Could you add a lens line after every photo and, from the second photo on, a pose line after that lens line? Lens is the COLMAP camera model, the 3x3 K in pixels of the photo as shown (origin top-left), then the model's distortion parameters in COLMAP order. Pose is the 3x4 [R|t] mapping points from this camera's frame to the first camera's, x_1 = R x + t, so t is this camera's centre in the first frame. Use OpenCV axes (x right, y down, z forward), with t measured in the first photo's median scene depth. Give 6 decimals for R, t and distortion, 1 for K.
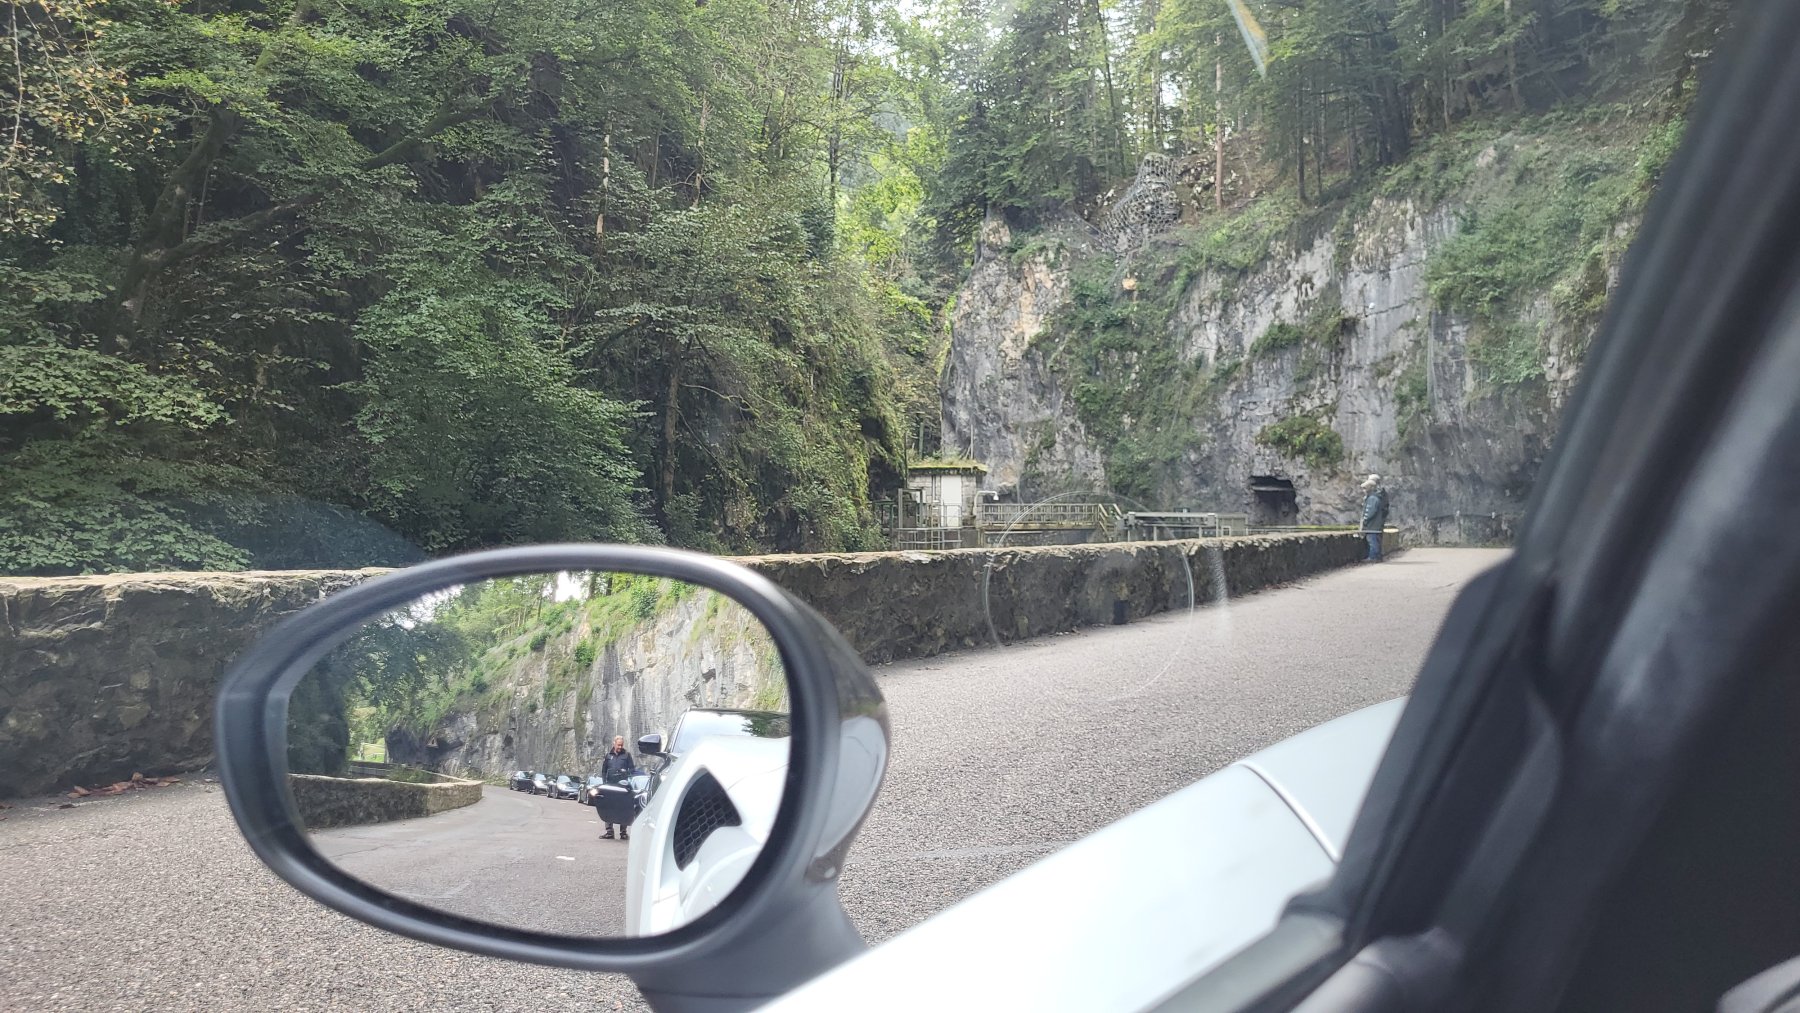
lens RADIAL K [[1359.4, 0, 899.5], [0, 1359.4, 490.0], [0, 0, 1]] dist [0.052591, -0.046595]
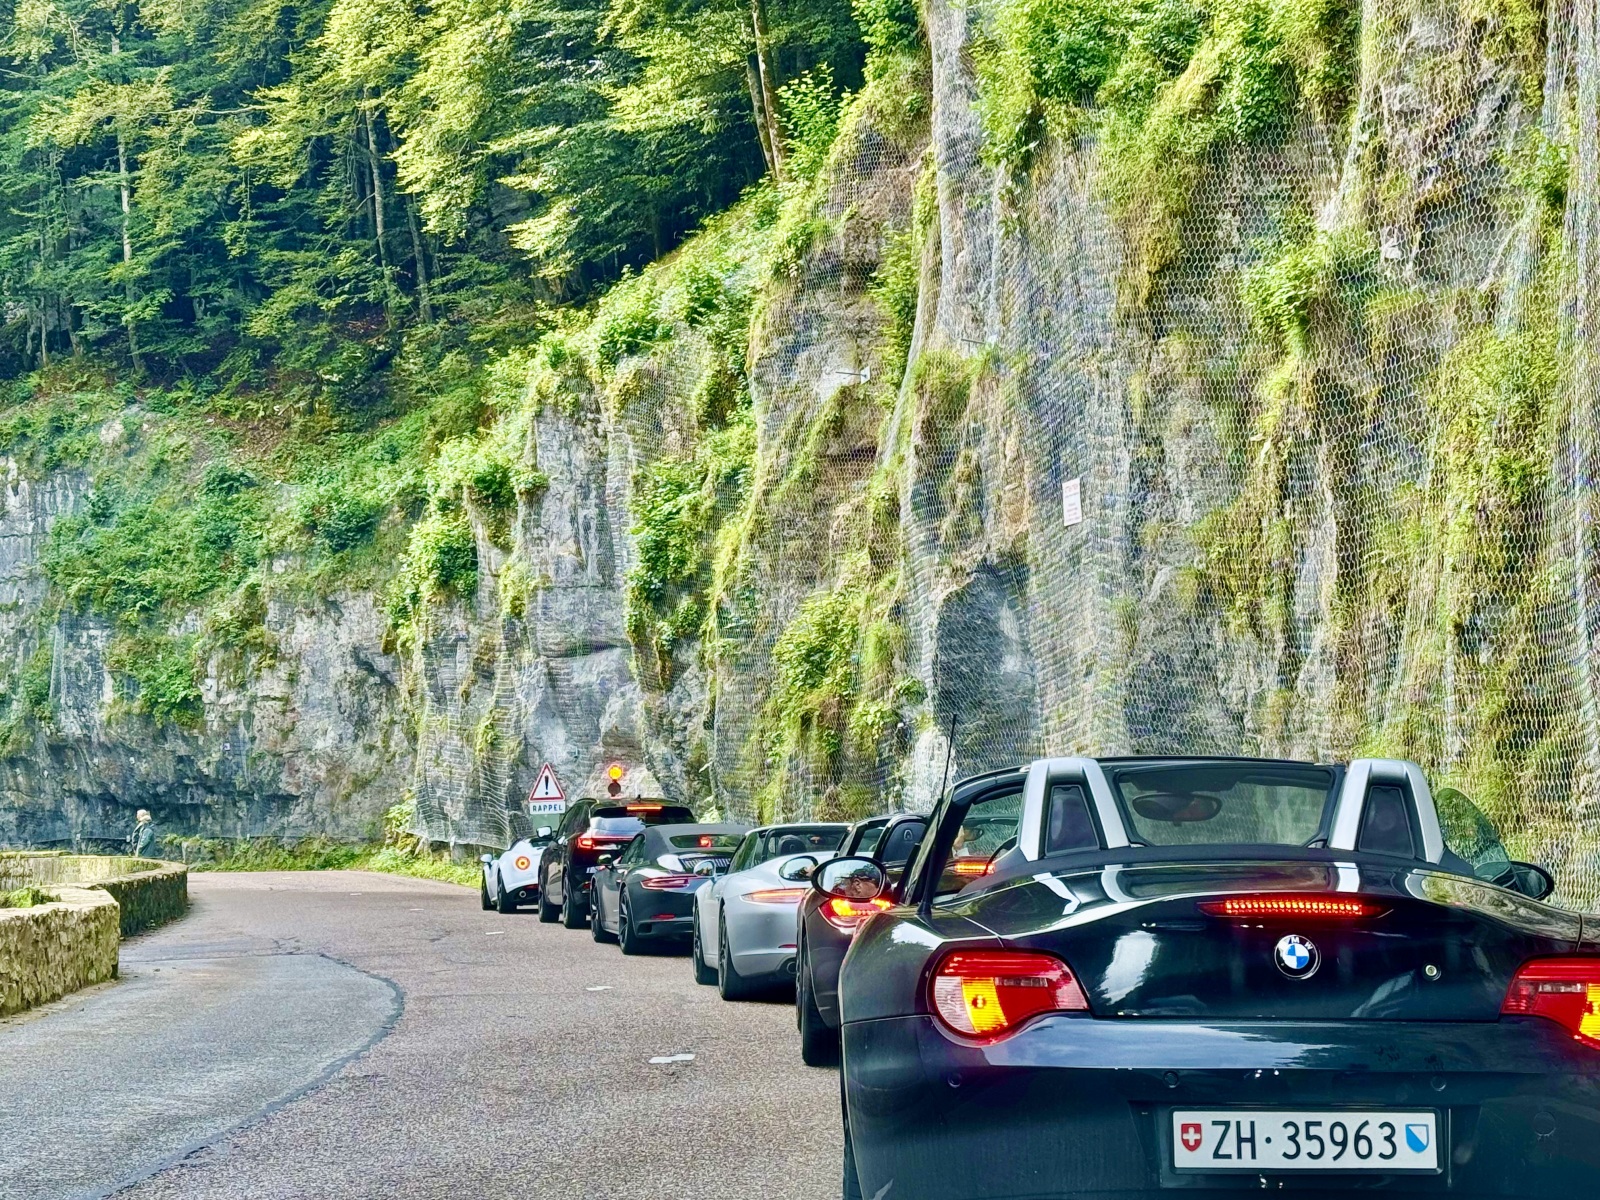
lens RADIAL K [[2879.5, 0, 800.0], [0, 2879.5, 600.0], [0, 0, 1]] dist [0.225730, 0.045900]
pose [[0.737440, 0.043220, 0.674028, -0.460796], [-0.004079, 0.998217, -0.059544, -0.022011], [-0.675400, 0.041161, 0.736302, -0.615718]]
